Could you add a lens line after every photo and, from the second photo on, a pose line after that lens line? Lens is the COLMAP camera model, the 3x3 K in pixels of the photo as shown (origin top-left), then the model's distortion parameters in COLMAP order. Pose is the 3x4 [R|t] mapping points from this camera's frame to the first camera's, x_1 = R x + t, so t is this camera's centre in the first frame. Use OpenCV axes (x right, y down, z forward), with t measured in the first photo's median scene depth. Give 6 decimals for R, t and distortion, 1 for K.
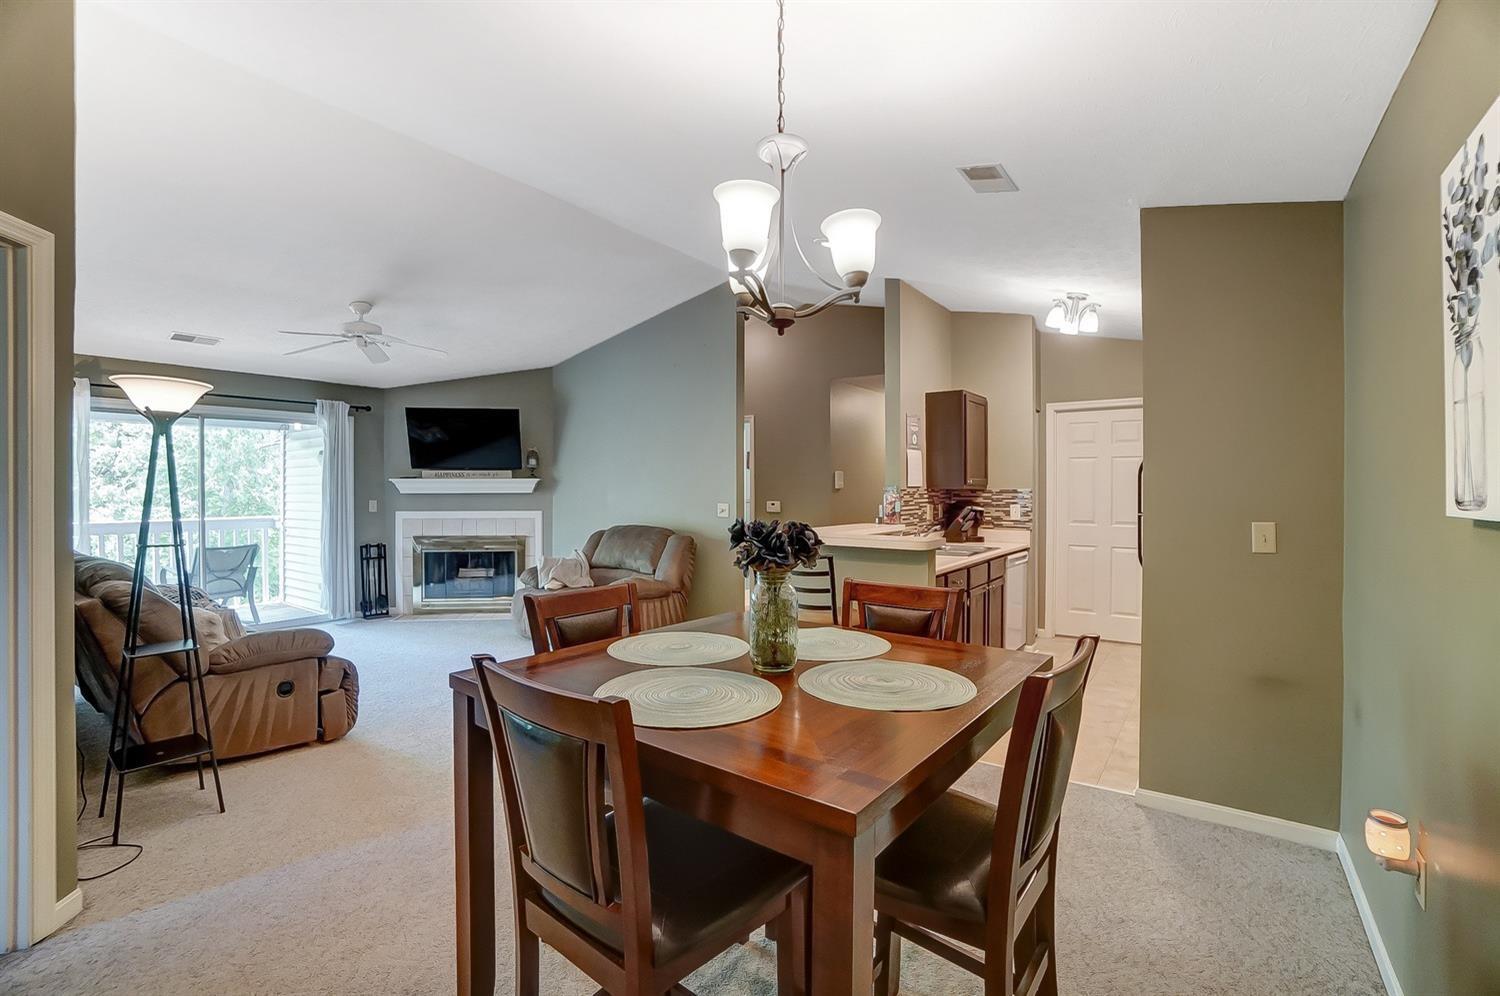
lens RADIAL K [[660.3, 0, 740.0], [0, 660.3, 486.4], [0, 0, 1]] dist [-0.057838, 0.018685]
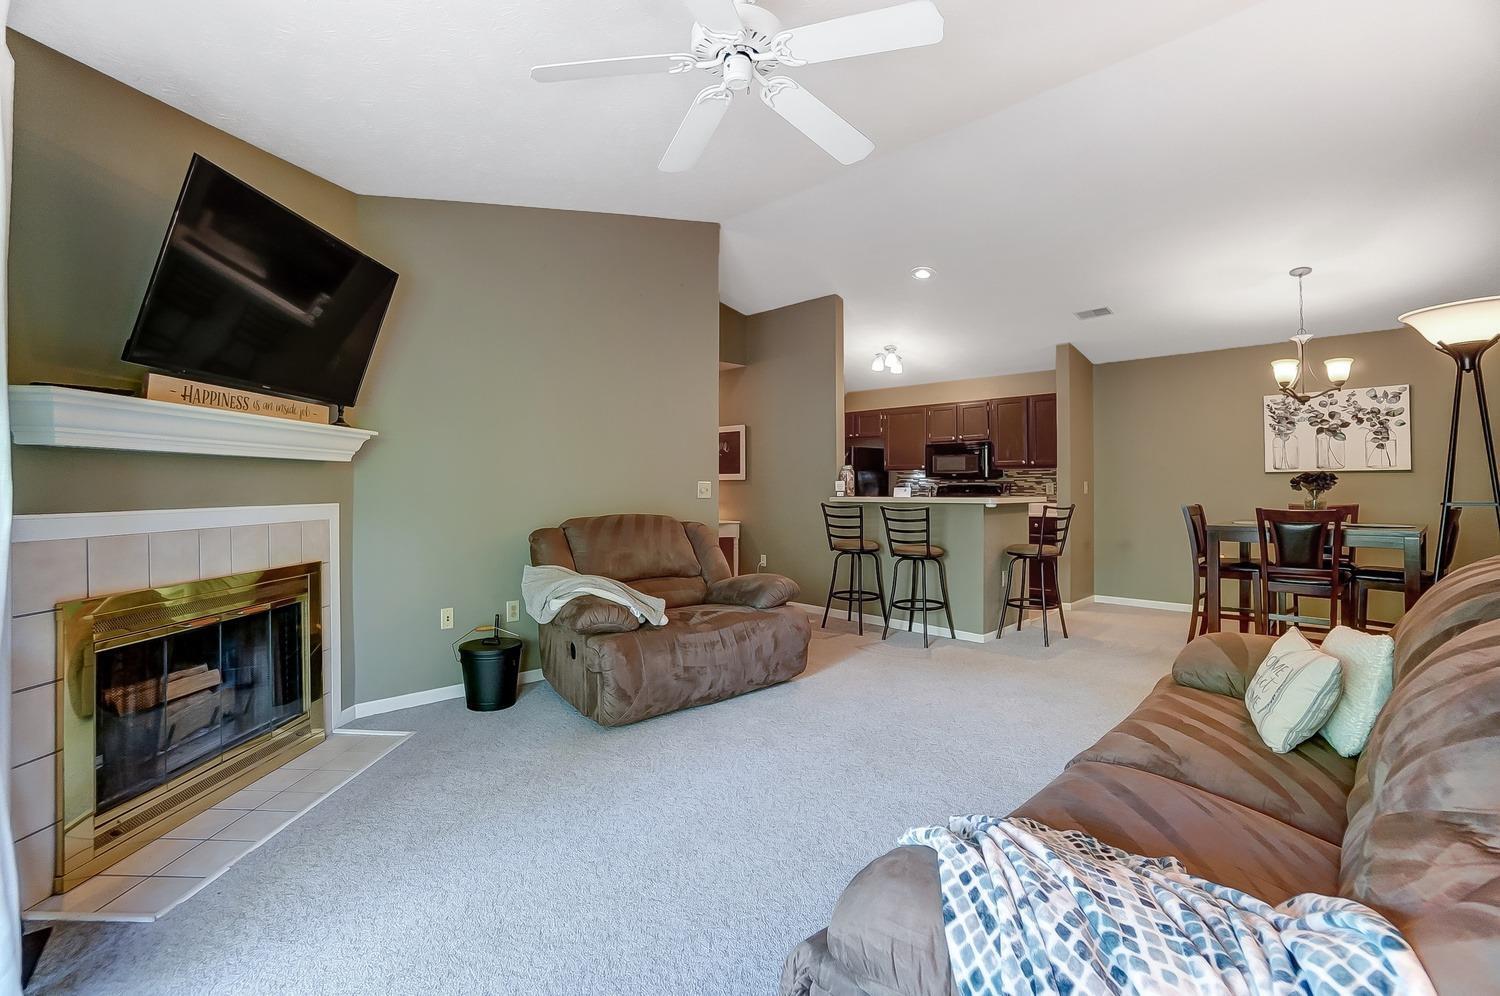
lens RADIAL K [[668.9, 0, 749.1], [0, 668.9, 491.6], [0, 0, 1]] dist [-0.060544, 0.018051]
pose [[0.150795, -0.008915, 0.988525, -0.776850], [-0.003717, 0.999947, 0.009585, 0.027198], [-0.988558, -0.005120, 0.150754, 0.724881]]
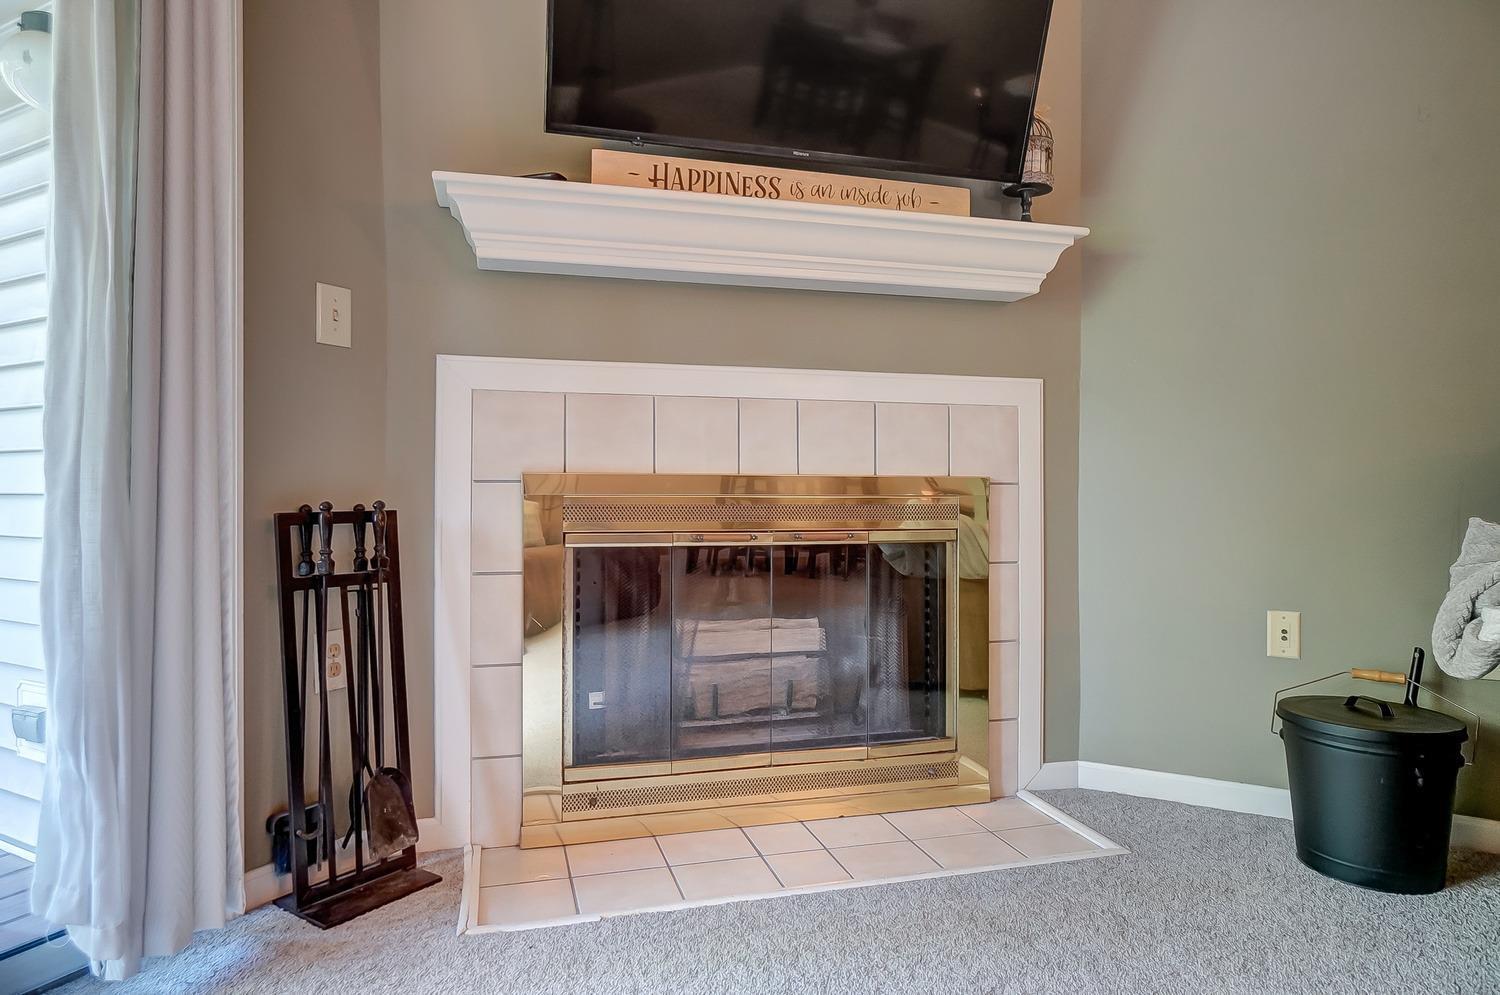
lens RADIAL K [[902.8, 0, 750.9], [0, 902.8, 489.4], [0, 0, 1]] dist [0.000628, 0.000759]
pose [[0.991243, 0.000093, 0.132054, -0.502305], [-0.000535, 0.999994, 0.003313, 0.086497], [-0.132053, -0.003355, 0.991237, 0.751862]]
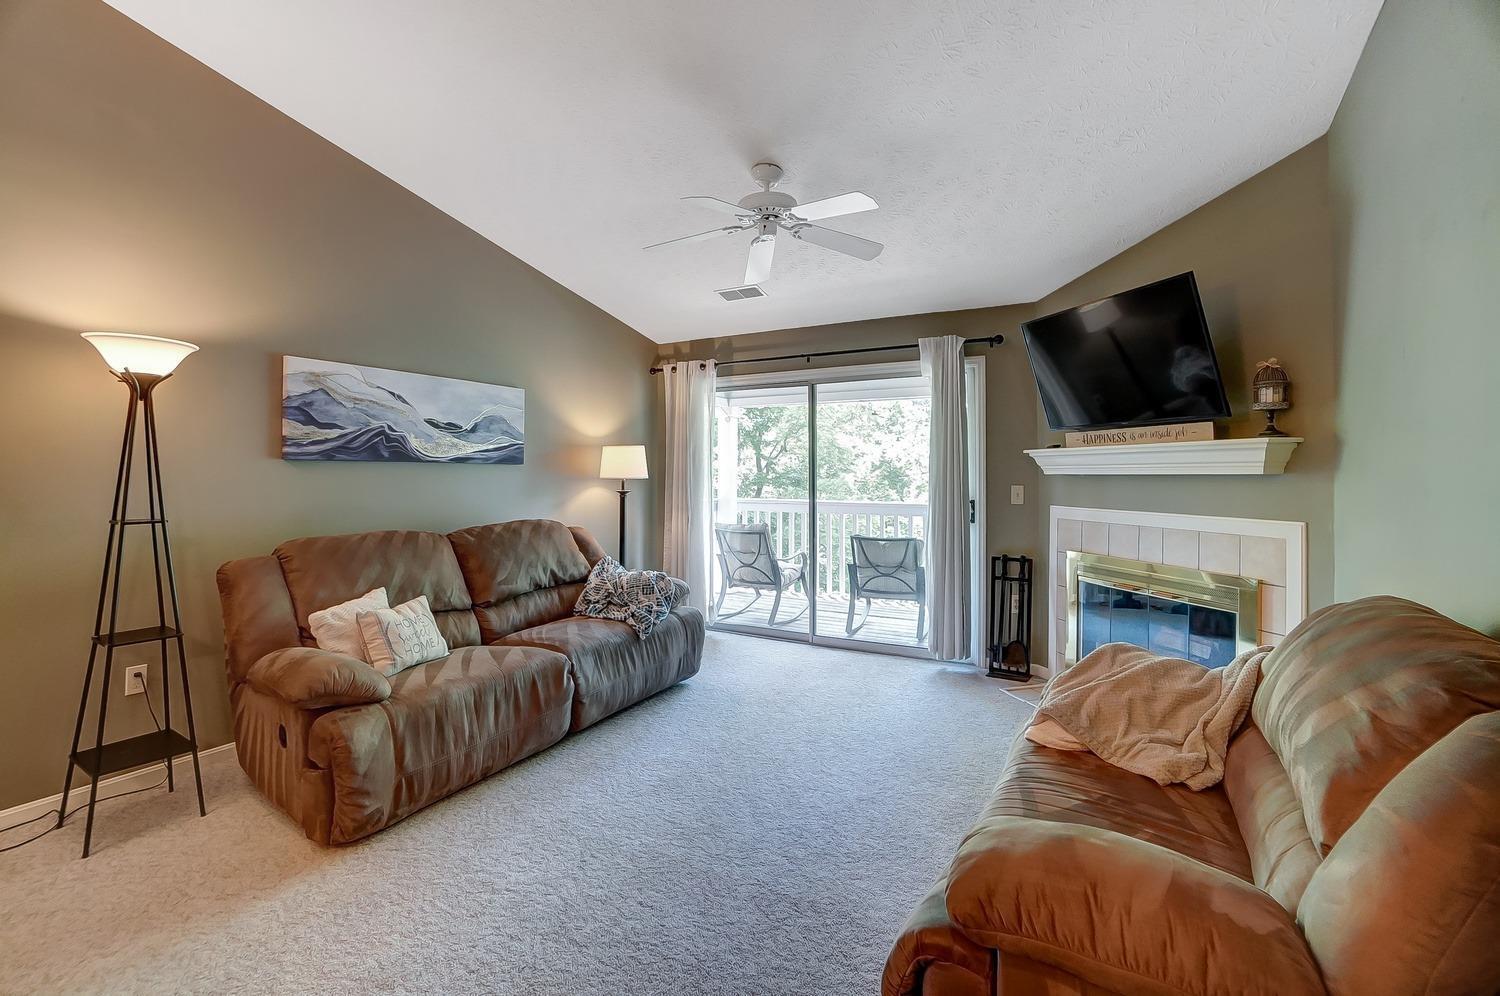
lens RADIAL K [[689.3, 0, 725.3], [0, 689.3, 467.2], [0, 0, 1]] dist [-0.051850, 0.020469]
pose [[0.113373, -0.009641, -0.993506, 0.053842], [0.000306, 0.999953, -0.009668, 0.010563], [0.993552, 0.000792, 0.113370, 0.686086]]
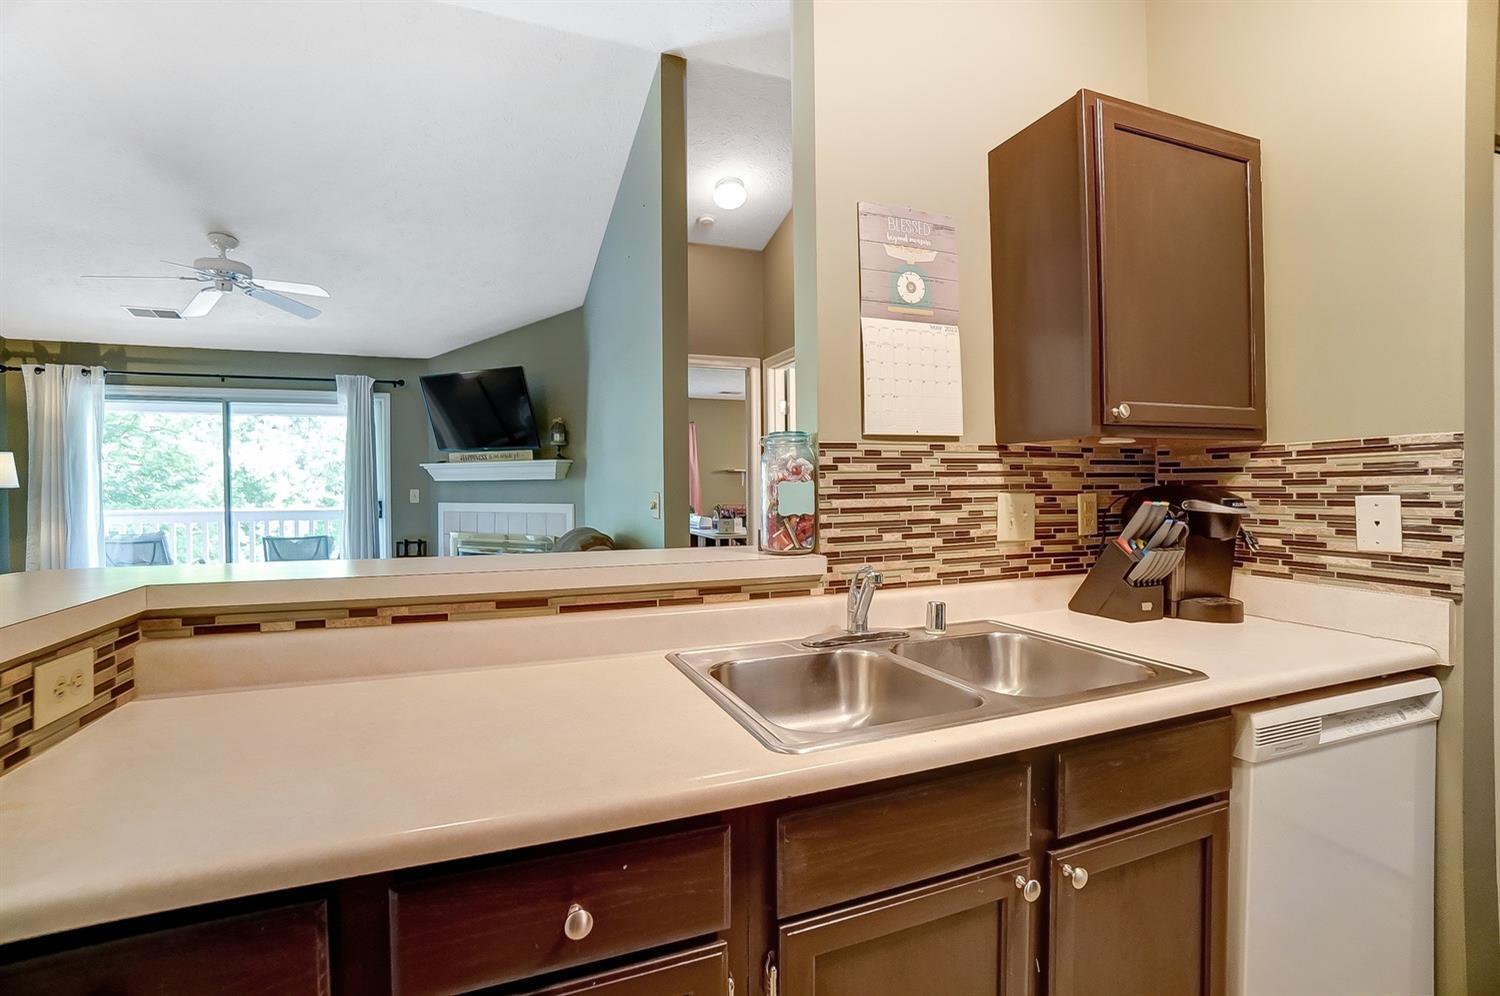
lens RADIAL K [[660.3, 0, 740.0], [0, 660.3, 486.4], [0, 0, 1]] dist [-0.057838, 0.018685]
pose [[0.847742, -0.004038, -0.530393, 0.275157], [0.008708, 0.999942, 0.006305, 0.016595], [0.530337, -0.009964, 0.847728, 0.523574]]
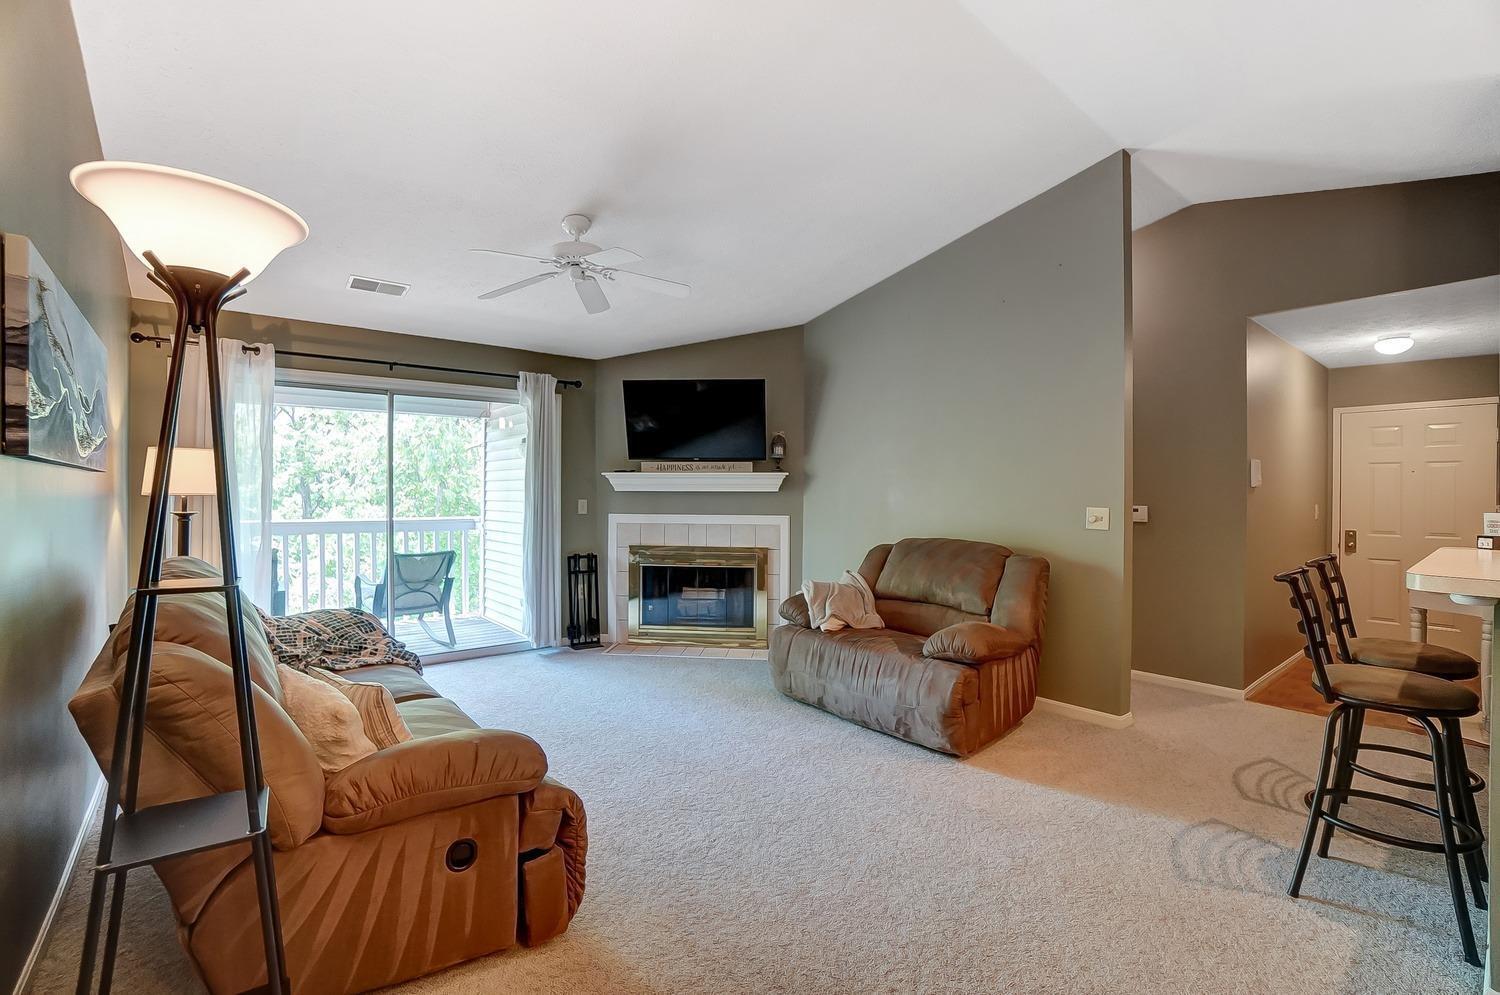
lens RADIAL K [[668.9, 0, 749.1], [0, 668.9, 491.1], [0, 0, 1]] dist [-0.060544, 0.018051]
pose [[0.969633, 0.005623, -0.244500, -0.175534], [-0.005769, 0.999983, 0.000120, 0.010347], [0.244496, 0.001294, 0.969649, 0.269098]]
